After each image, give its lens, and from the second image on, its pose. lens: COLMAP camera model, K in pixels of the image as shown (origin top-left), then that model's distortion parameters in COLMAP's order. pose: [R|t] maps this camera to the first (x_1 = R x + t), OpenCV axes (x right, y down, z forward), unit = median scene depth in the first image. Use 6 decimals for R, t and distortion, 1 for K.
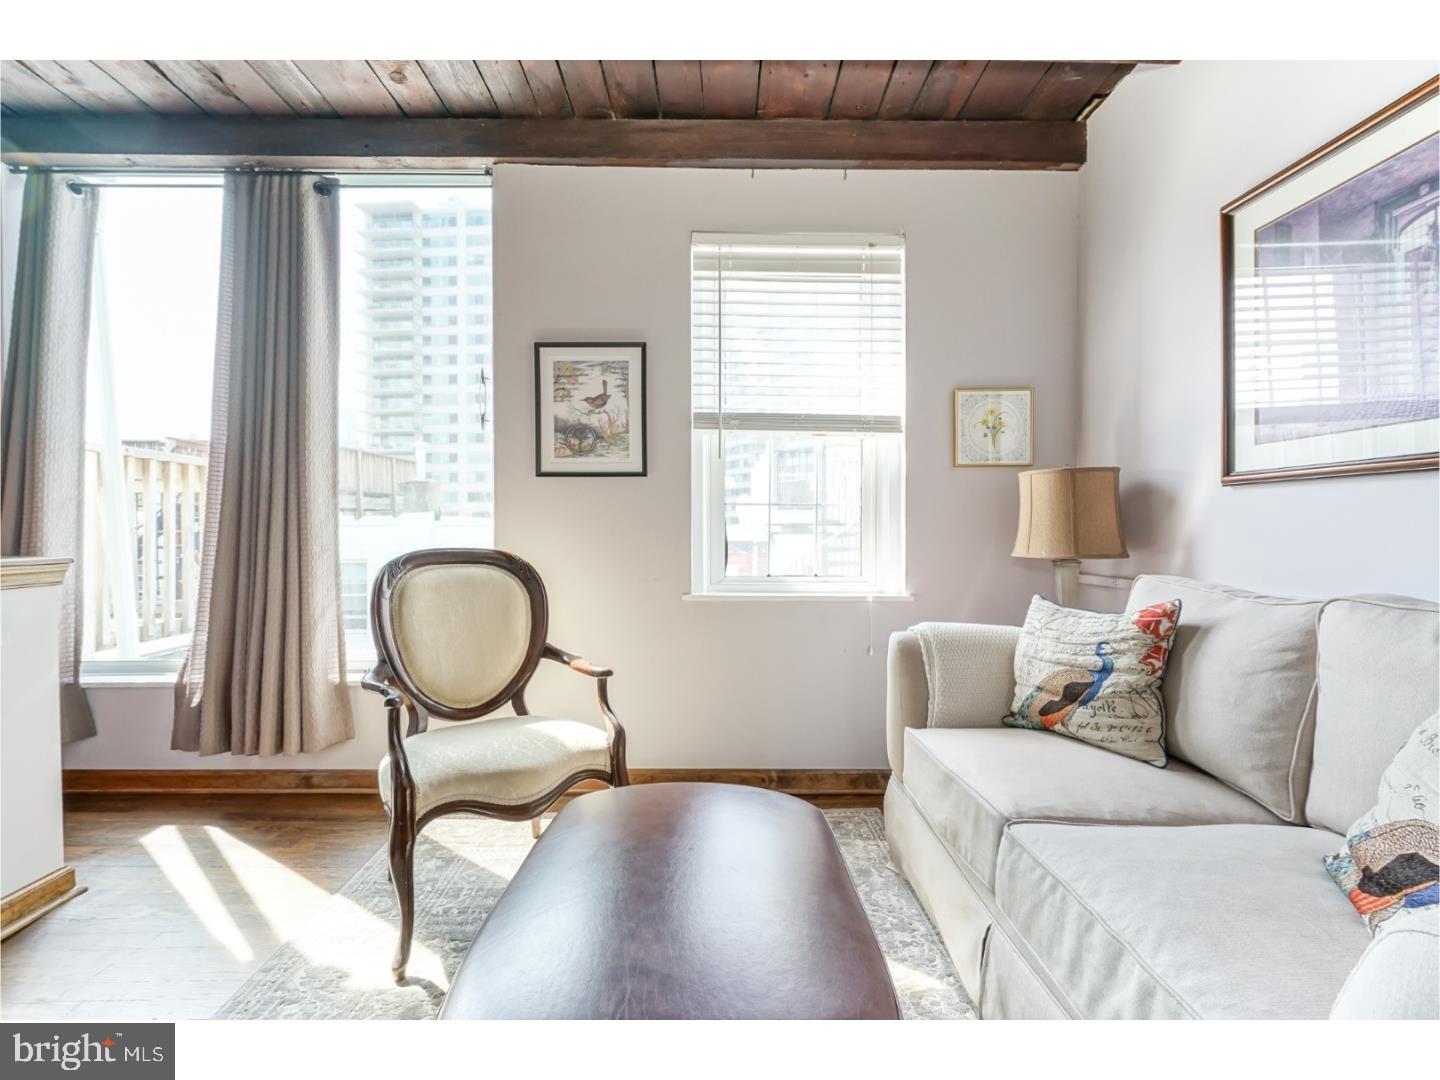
lens RADIAL K [[664.4, 0, 715.6], [0, 664.4, 535.7], [0, 0, 1]] dist [-0.001007, 0.000082]
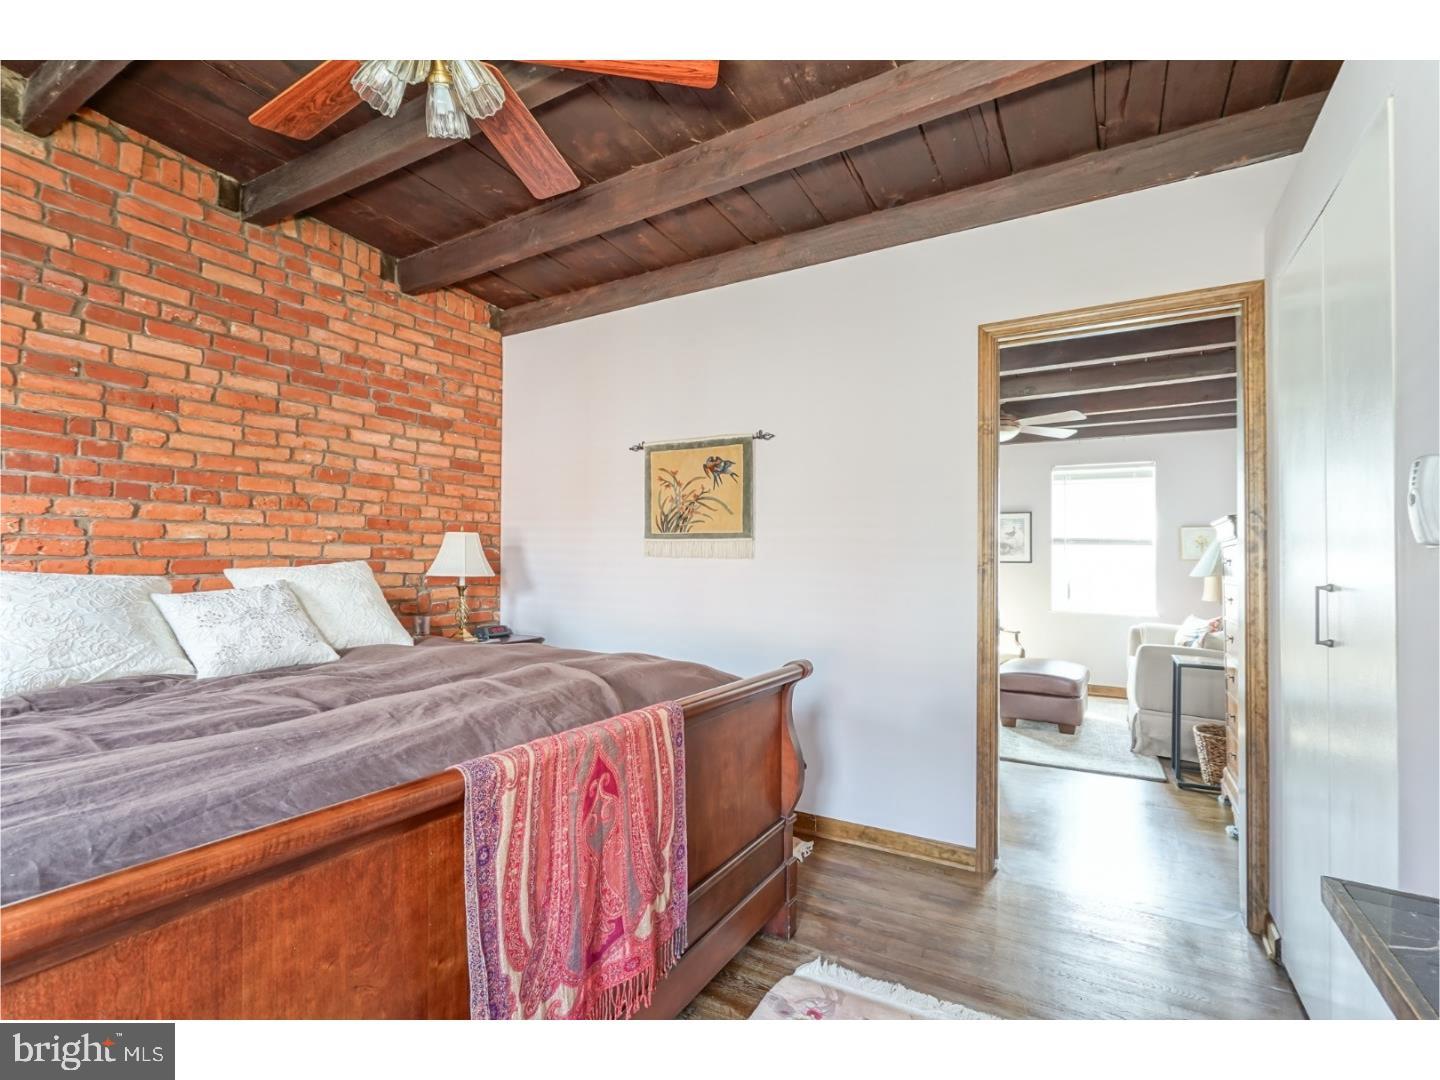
lens RADIAL K [[664.4, 0, 711.6], [0, 664.4, 549.6], [0, 0, 1]] dist [-0.001007, 0.000082]
pose [[0.856095, 0.003188, -0.516809, 0.161344], [-0.018933, 0.999503, -0.025196, -0.054349], [0.516472, 0.031355, 0.855730, -1.813147]]
